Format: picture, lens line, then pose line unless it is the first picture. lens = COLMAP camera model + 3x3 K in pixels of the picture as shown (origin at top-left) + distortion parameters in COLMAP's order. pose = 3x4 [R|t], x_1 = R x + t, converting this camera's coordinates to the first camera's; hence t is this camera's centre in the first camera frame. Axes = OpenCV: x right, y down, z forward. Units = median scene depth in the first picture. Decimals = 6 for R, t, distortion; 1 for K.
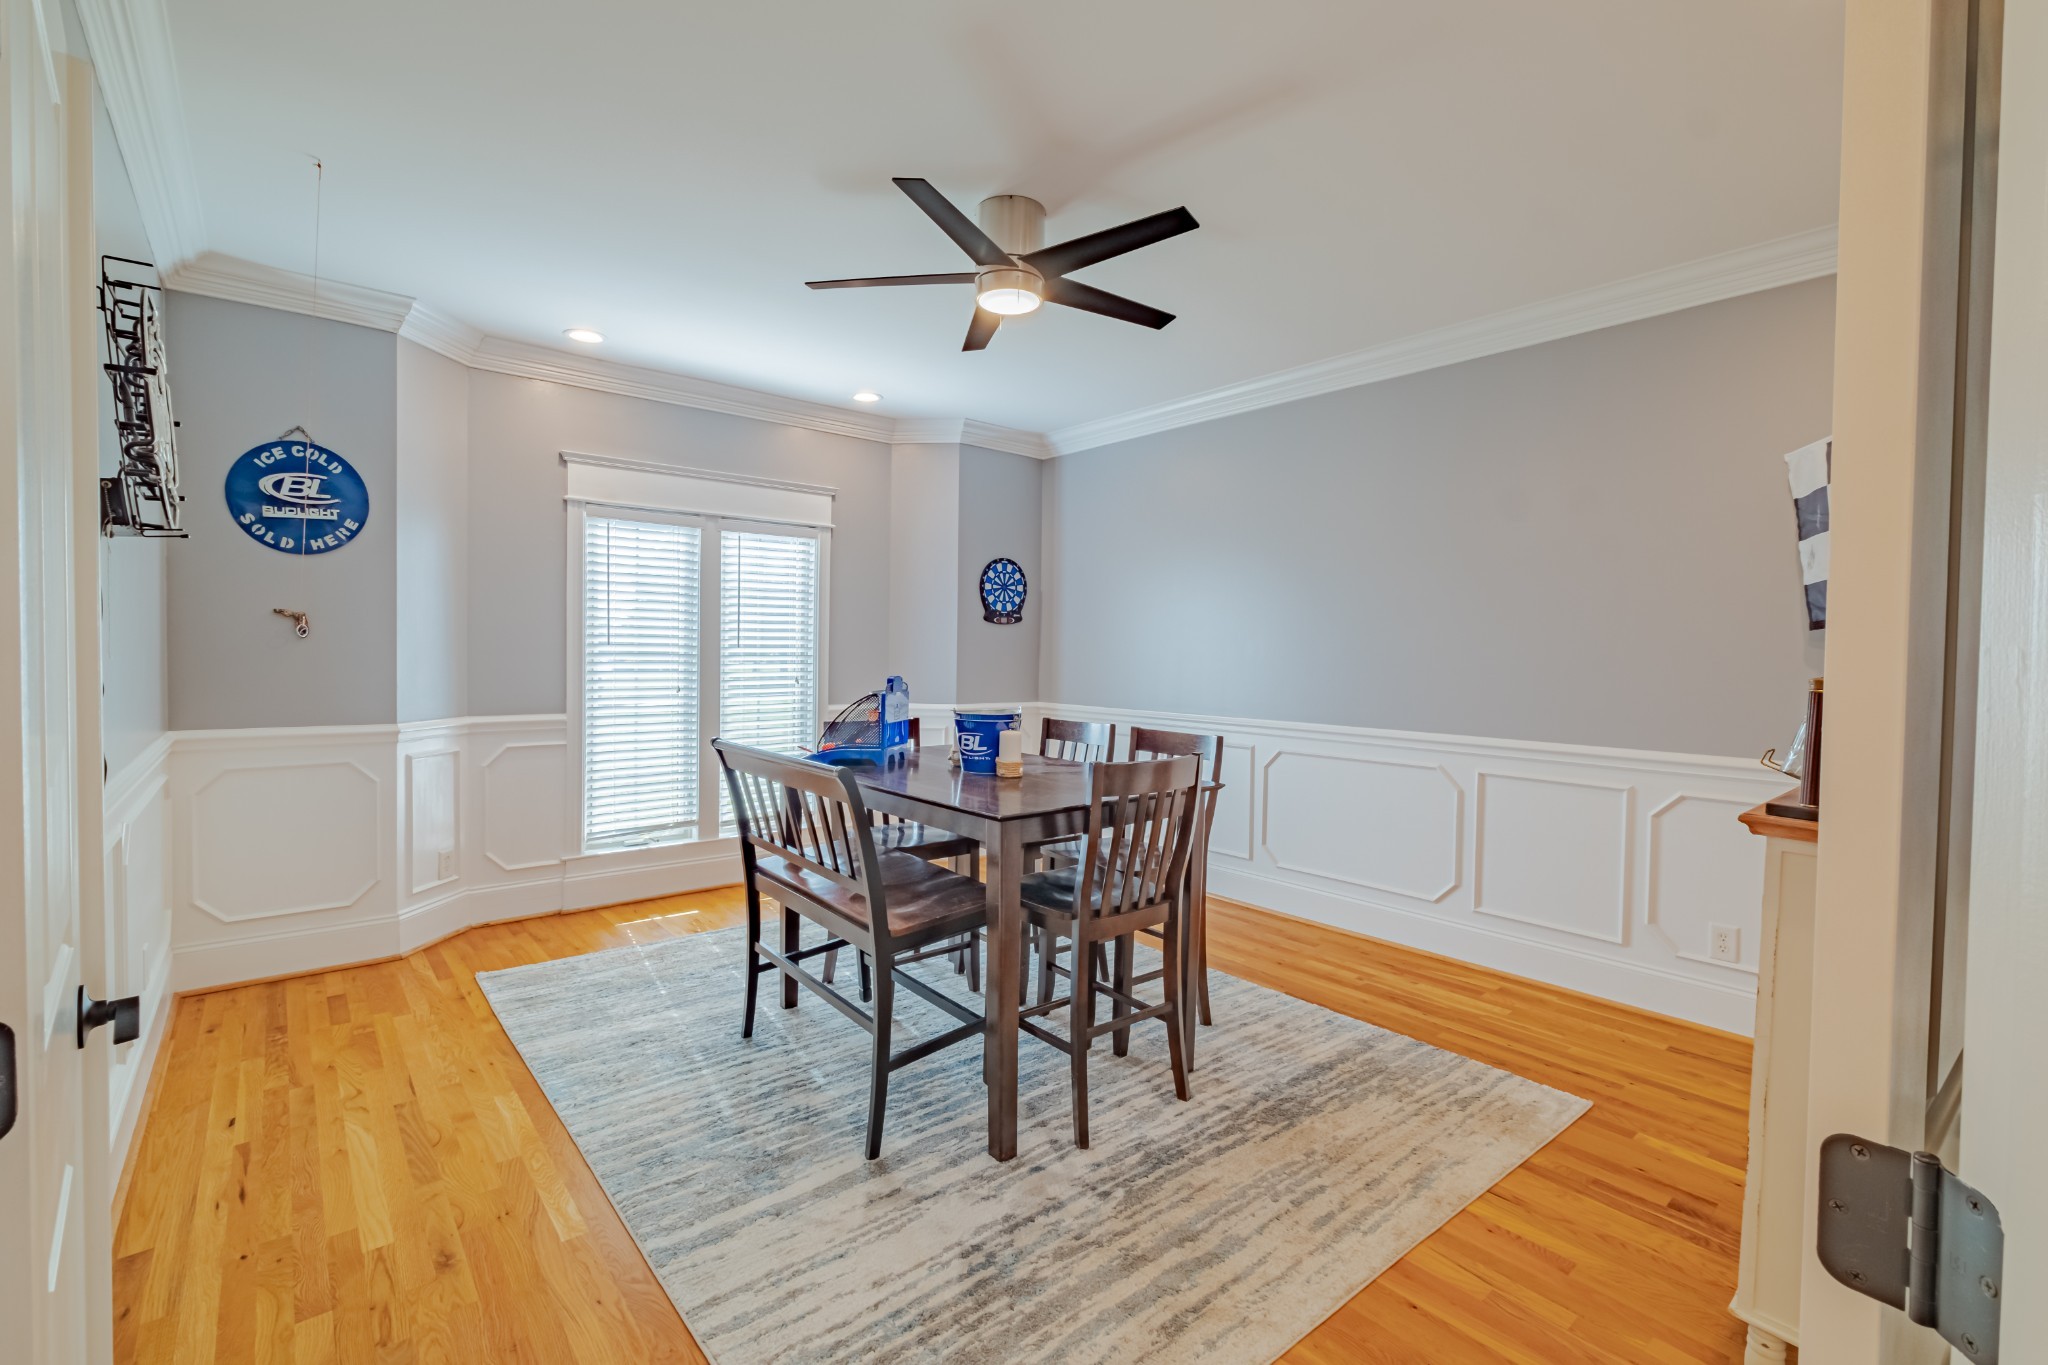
lens RADIAL K [[902.3, 0, 1022.8], [0, 902.3, 676.3], [0, 0, 1]] dist [-0.000696, -0.000082]
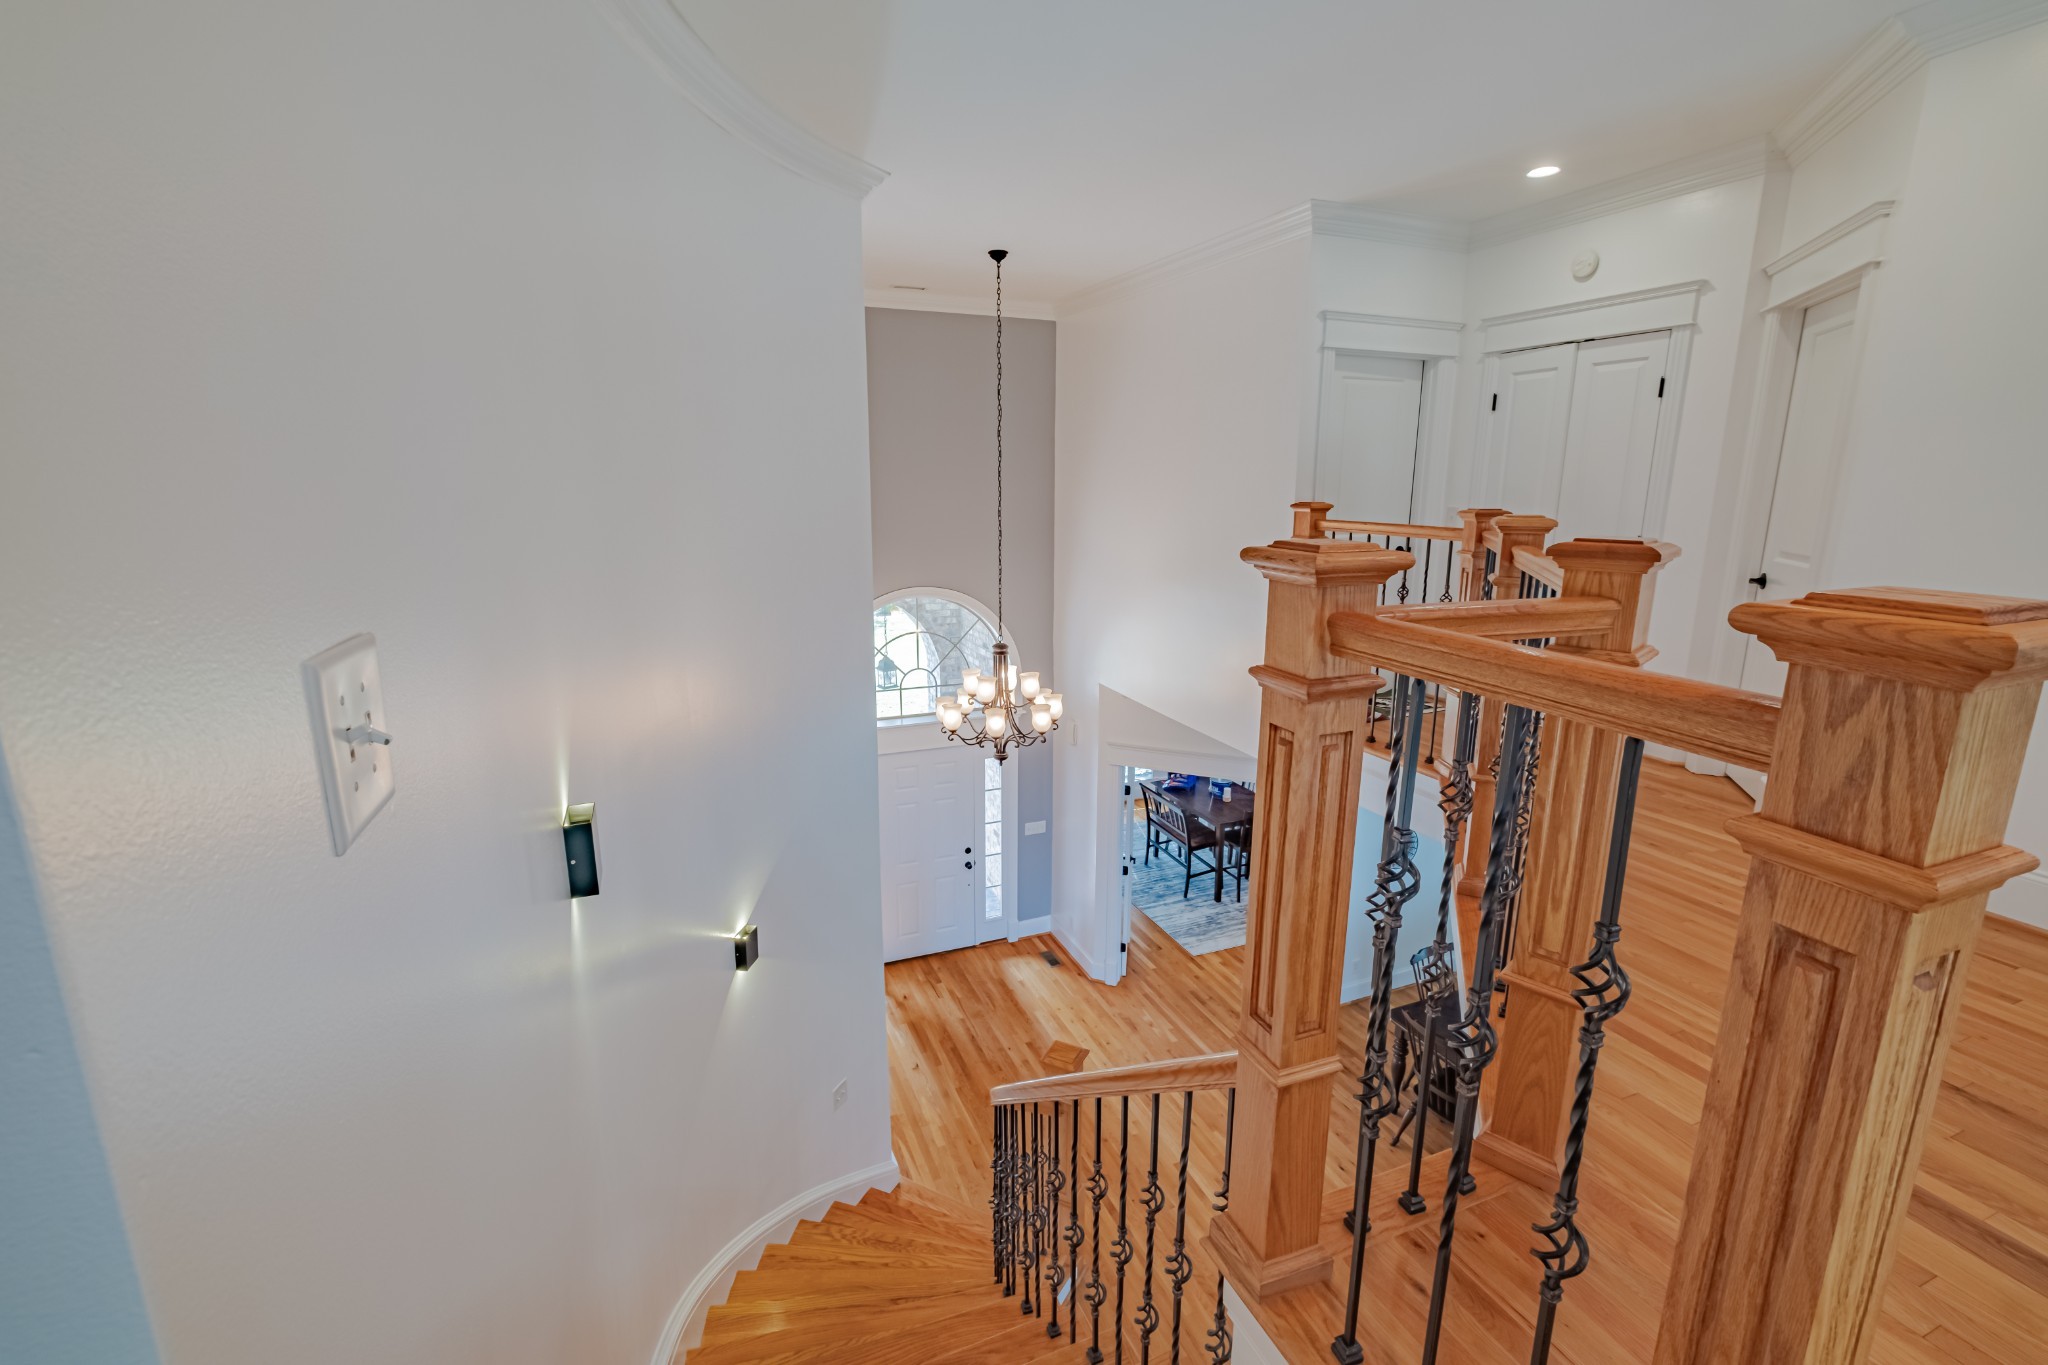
lens RADIAL K [[902.3, 0, 1022.8], [0, 902.3, 676.3], [0, 0, 1]] dist [-0.000696, -0.000082]
pose [[0.956888, 0.051456, -0.285862, 0.172082], [0.003424, 0.982116, 0.188247, -0.857139], [0.290436, -0.181111, 0.939599, -2.012541]]
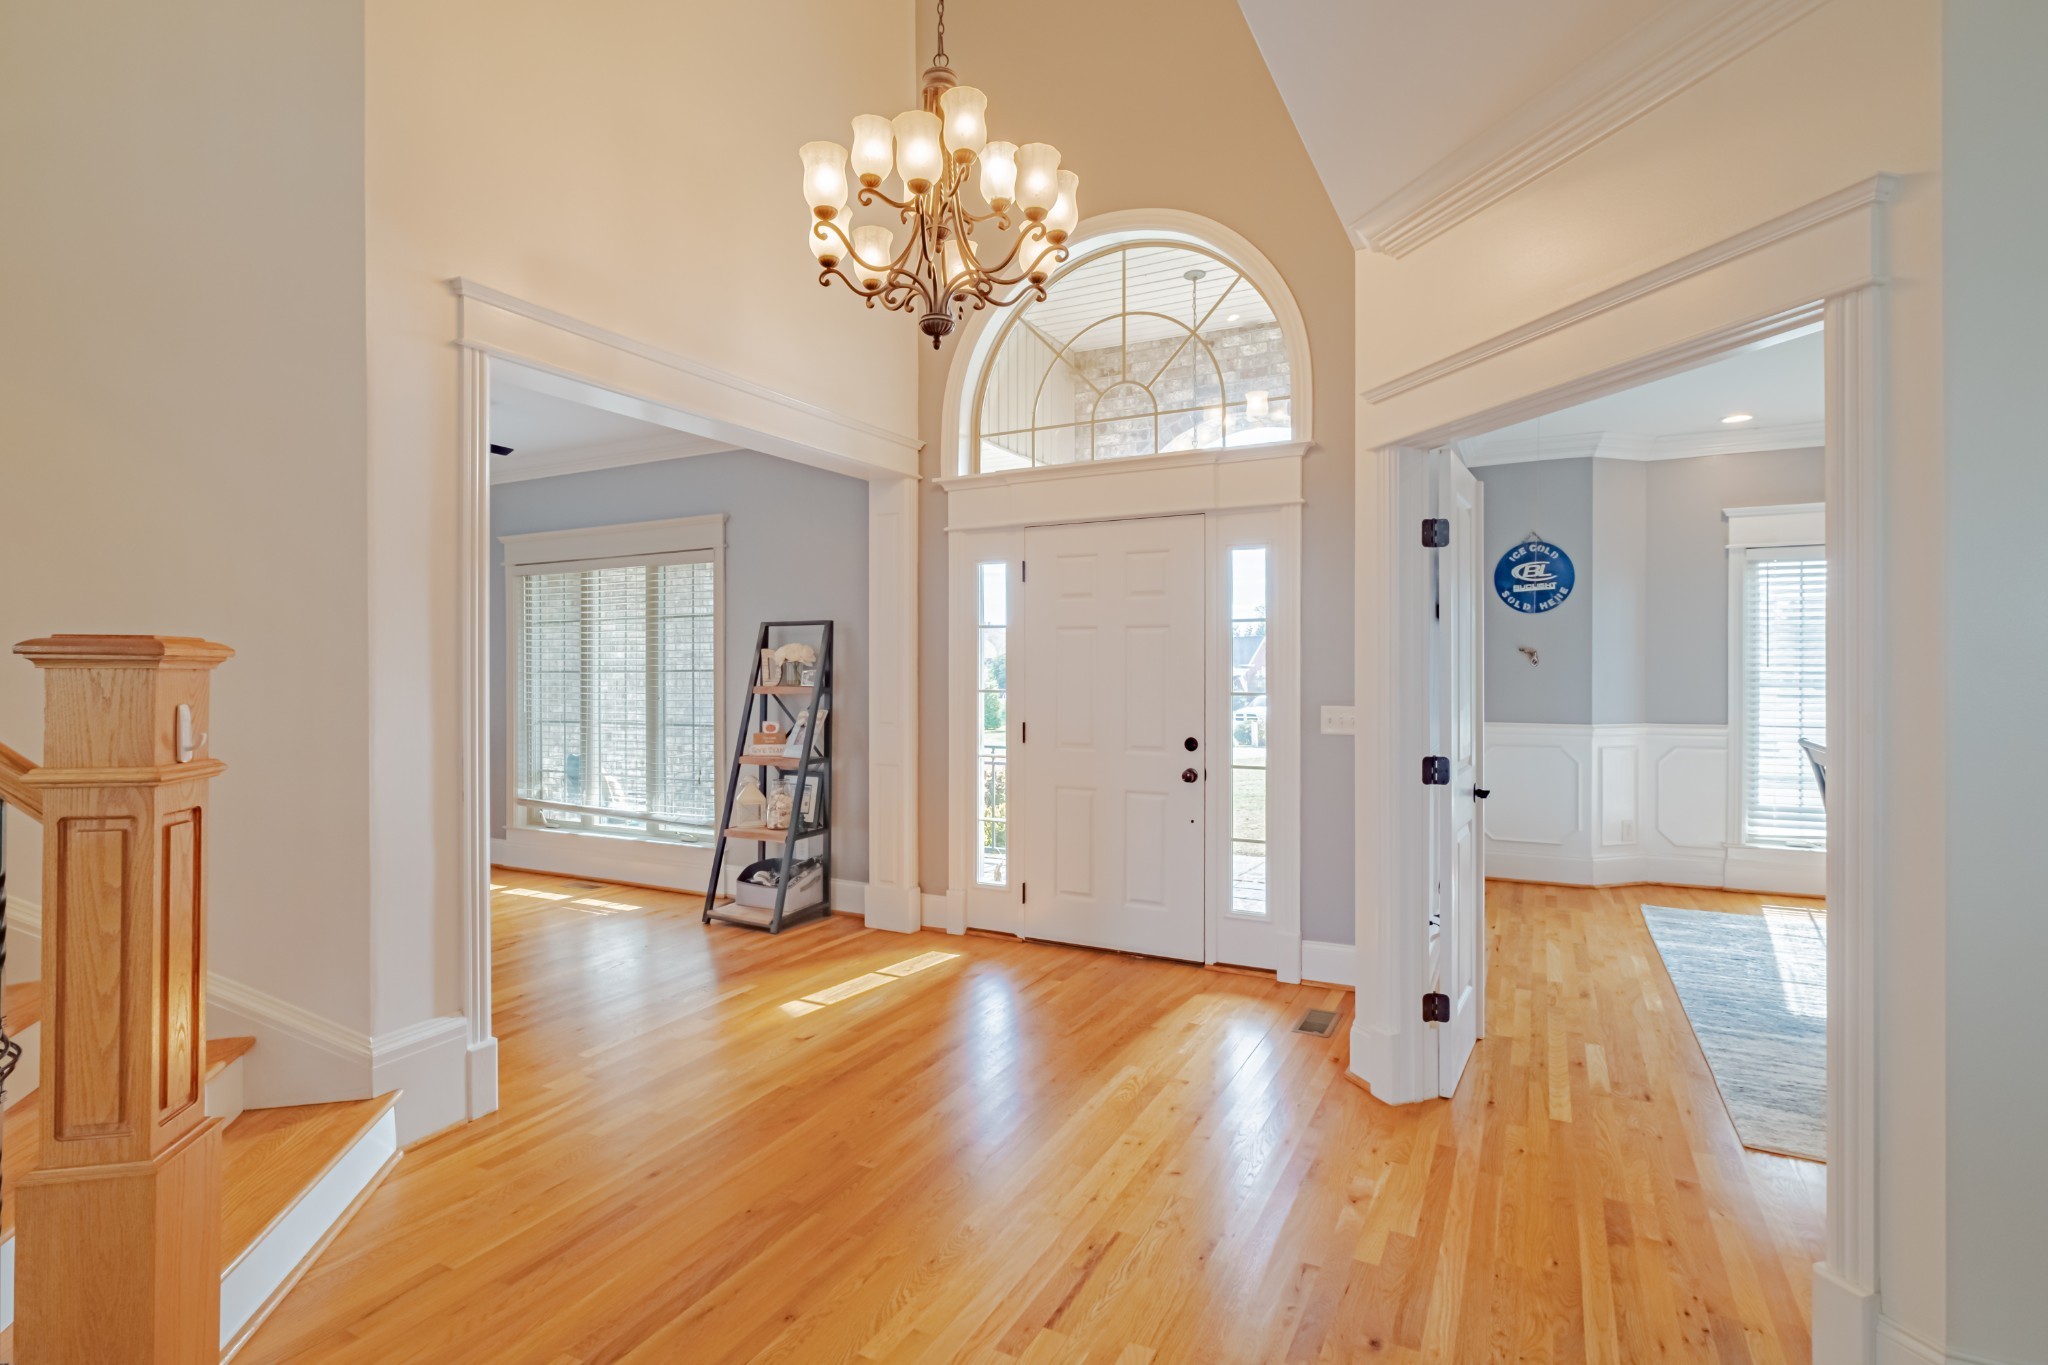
lens RADIAL K [[1001.1, 0, 1015.3], [0, 1001.1, 666.2], [0, 0, 1]] dist [0.000368, -0.000151]
pose [[0.386586, -0.014830, -0.922134, 0.488623], [-0.018473, 0.999546, -0.023819, 0.016462], [0.922068, 0.026243, 0.386136, -0.539883]]
